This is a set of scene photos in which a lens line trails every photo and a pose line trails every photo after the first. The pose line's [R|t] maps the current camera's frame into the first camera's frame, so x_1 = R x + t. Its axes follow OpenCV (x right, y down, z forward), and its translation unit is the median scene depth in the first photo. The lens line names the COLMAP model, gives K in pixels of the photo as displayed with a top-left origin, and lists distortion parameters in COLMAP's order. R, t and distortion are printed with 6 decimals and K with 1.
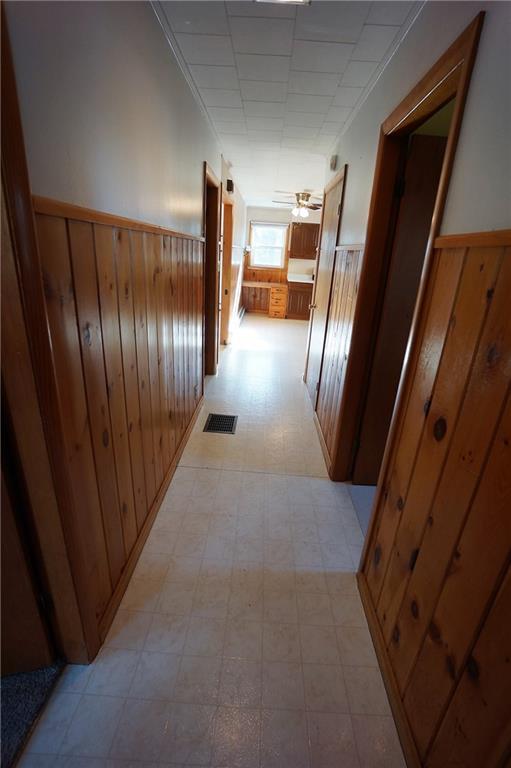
lens RADIAL K [[367.8, 0, 256.6], [0, 367.8, 396.1], [0, 0, 1]] dist [-0.041998, 0.000436]
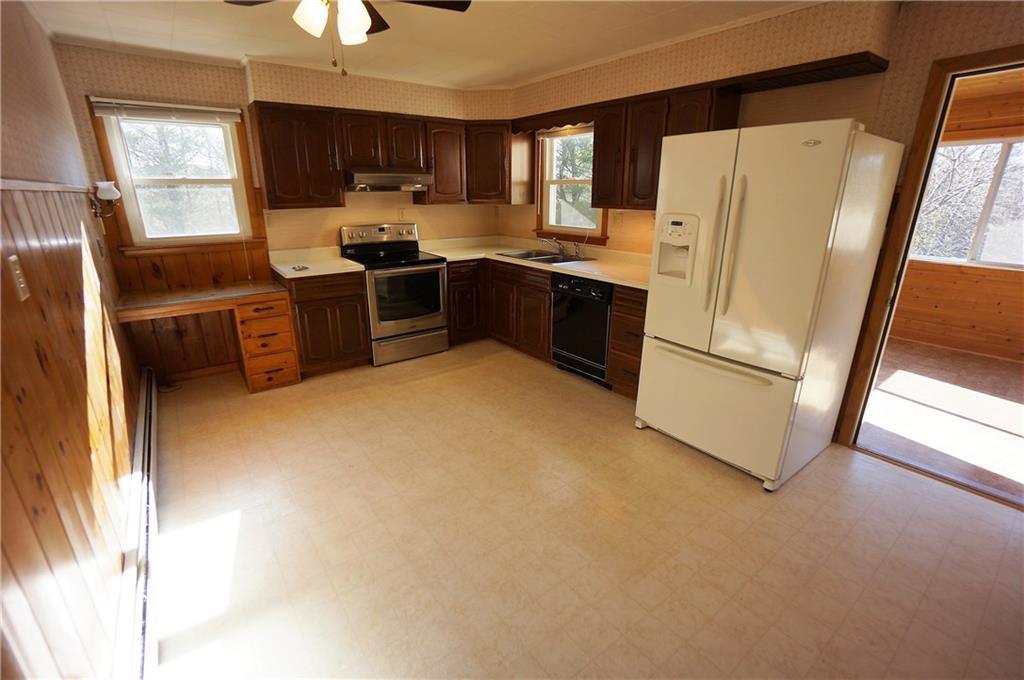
lens RADIAL K [[453.2, 0, 508.3], [0, 453.2, 342.0], [0, 0, 1]] dist [-0.061910, 0.022999]
pose [[0.780273, -0.251421, 0.572679, -0.003046], [0.270295, 0.961276, 0.053750, -0.221869], [-0.564017, 0.112853, 0.818016, 0.552492]]
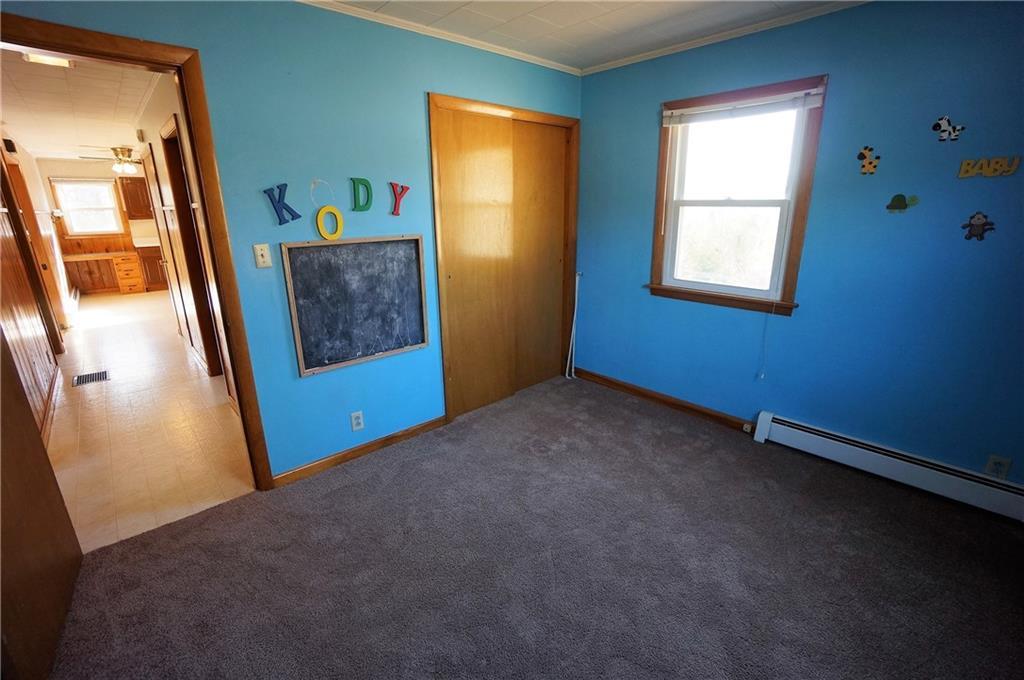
lens RADIAL K [[453.2, 0, 508.3], [0, 453.2, 342.0], [0, 0, 1]] dist [-0.061910, 0.022999]
pose [[0.715682, -0.266270, 0.645678, -0.007053], [0.305644, 0.950655, 0.053257, 0.092169], [-0.627998, 0.159232, 0.761750, -0.241429]]
